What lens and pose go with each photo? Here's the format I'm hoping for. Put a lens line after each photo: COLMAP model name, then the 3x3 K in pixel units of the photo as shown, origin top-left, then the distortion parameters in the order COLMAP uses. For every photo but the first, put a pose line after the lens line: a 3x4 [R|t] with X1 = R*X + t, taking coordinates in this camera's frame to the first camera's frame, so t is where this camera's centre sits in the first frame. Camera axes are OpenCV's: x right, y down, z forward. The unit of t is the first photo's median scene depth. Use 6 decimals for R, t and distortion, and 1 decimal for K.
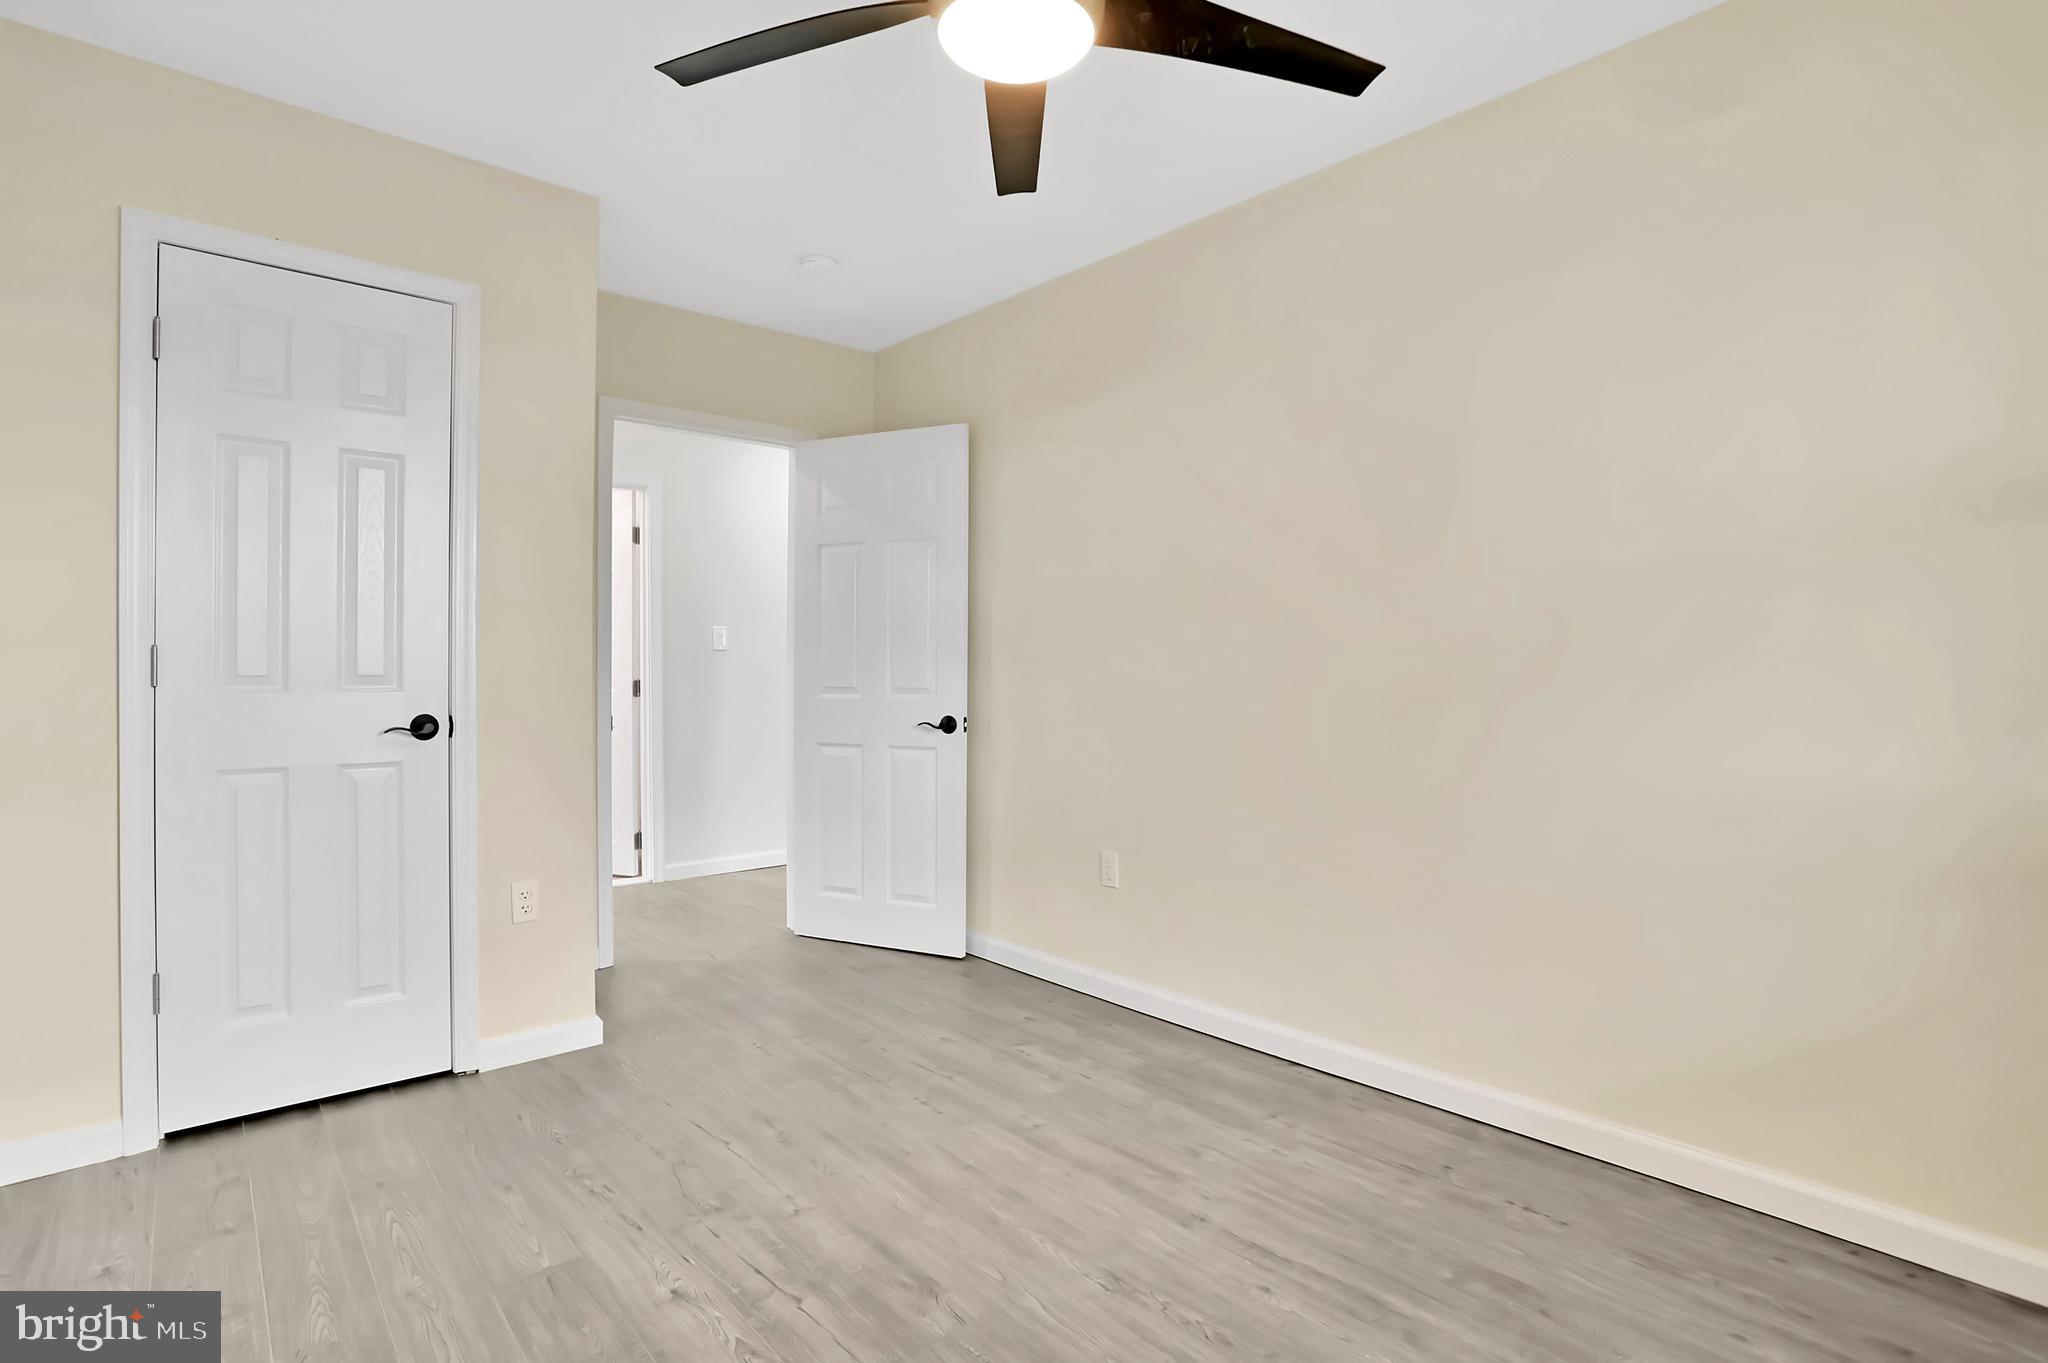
lens RADIAL K [[1007.9, 0, 1028.5], [0, 1007.9, 664.5], [0, 0, 1]] dist [-0.073312, 0.028565]
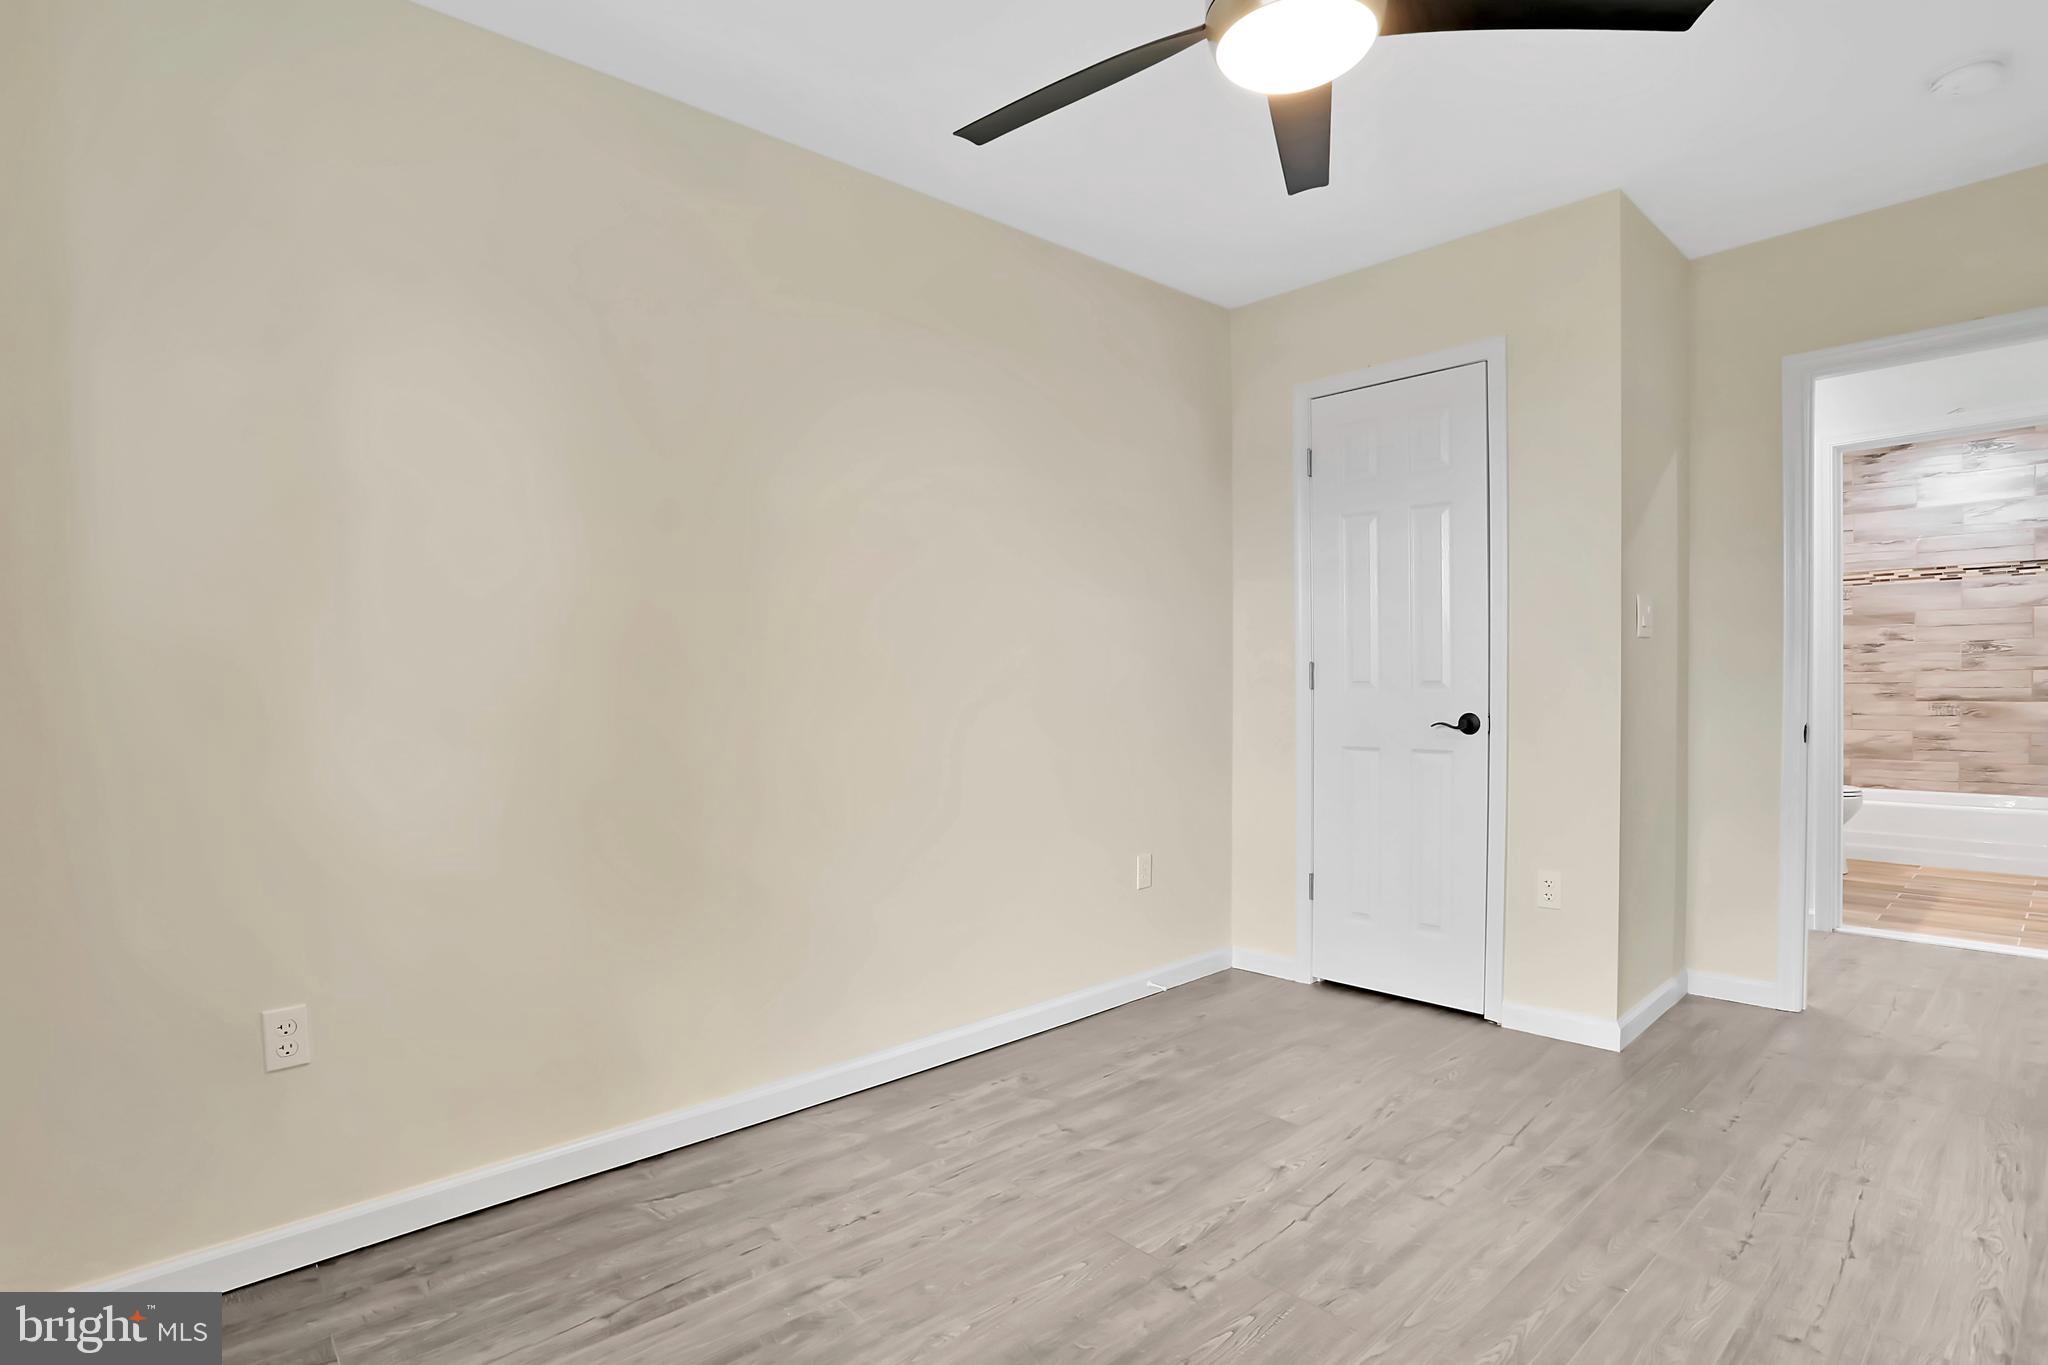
lens RADIAL K [[1029.4, 0, 1013.5], [0, 1029.4, 680.2], [0, 0, 1]] dist [-0.069880, 0.029753]
pose [[0.015740, -0.001334, -0.999875, 0.797682], [0.013863, 0.999903, -0.001116, 0.005707], [0.999780, -0.013844, 0.015757, 0.540448]]
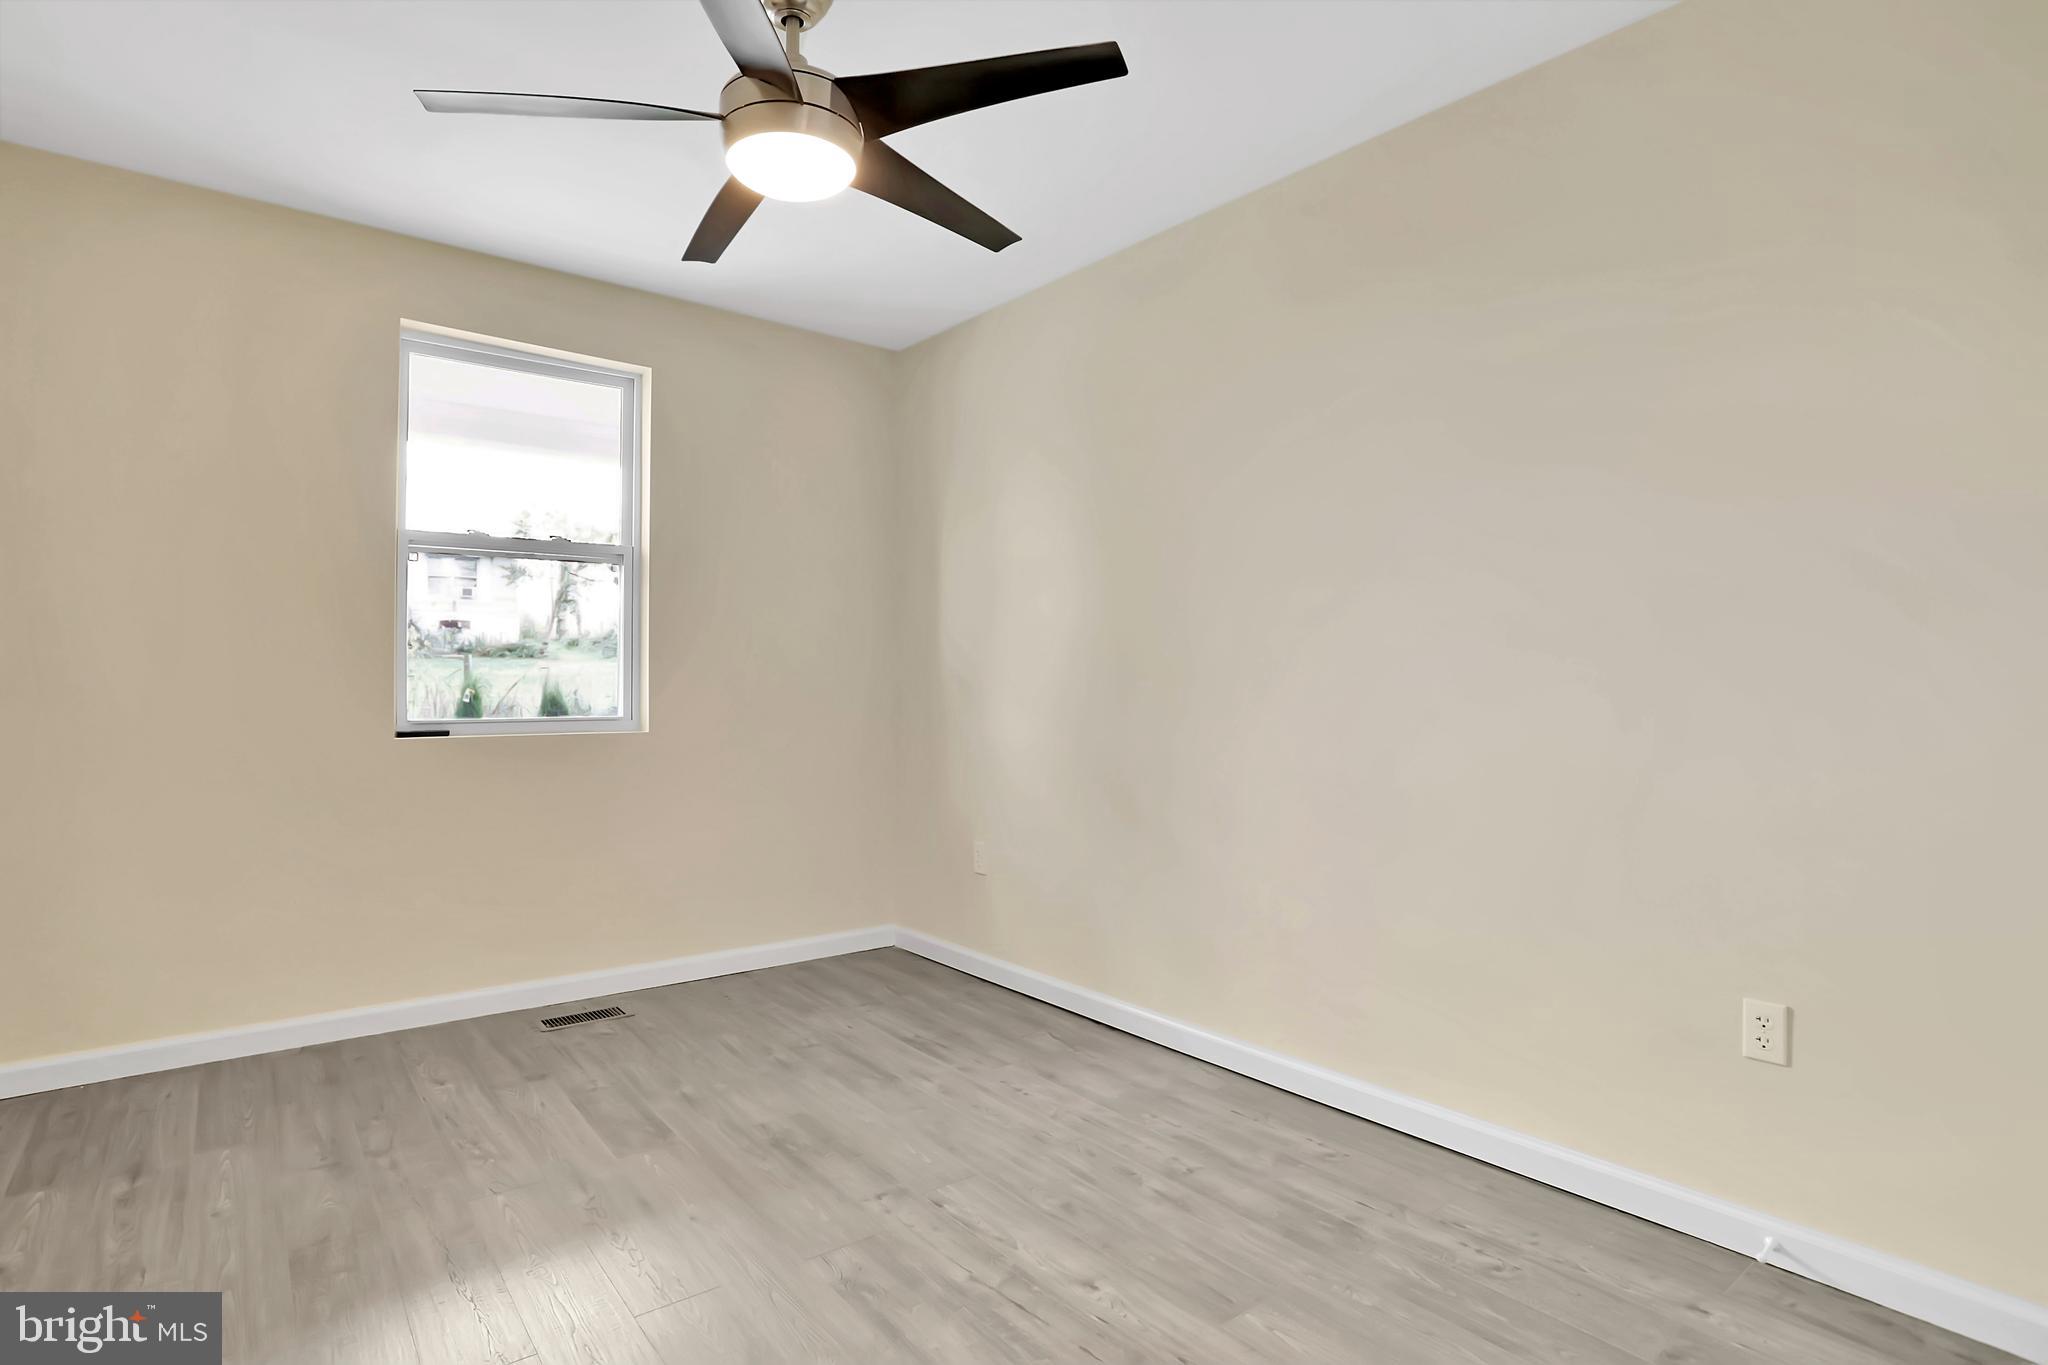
lens RADIAL K [[1057.2, 0, 1019.3], [0, 1057.2, 655.7], [0, 0, 1]] dist [-0.035299, 0.000723]
pose [[-0.998462, 0.000167, 0.055435, -0.291209], [-0.001412, 0.999595, -0.028429, 0.010094], [-0.055417, -0.028464, -0.998058, 1.787064]]
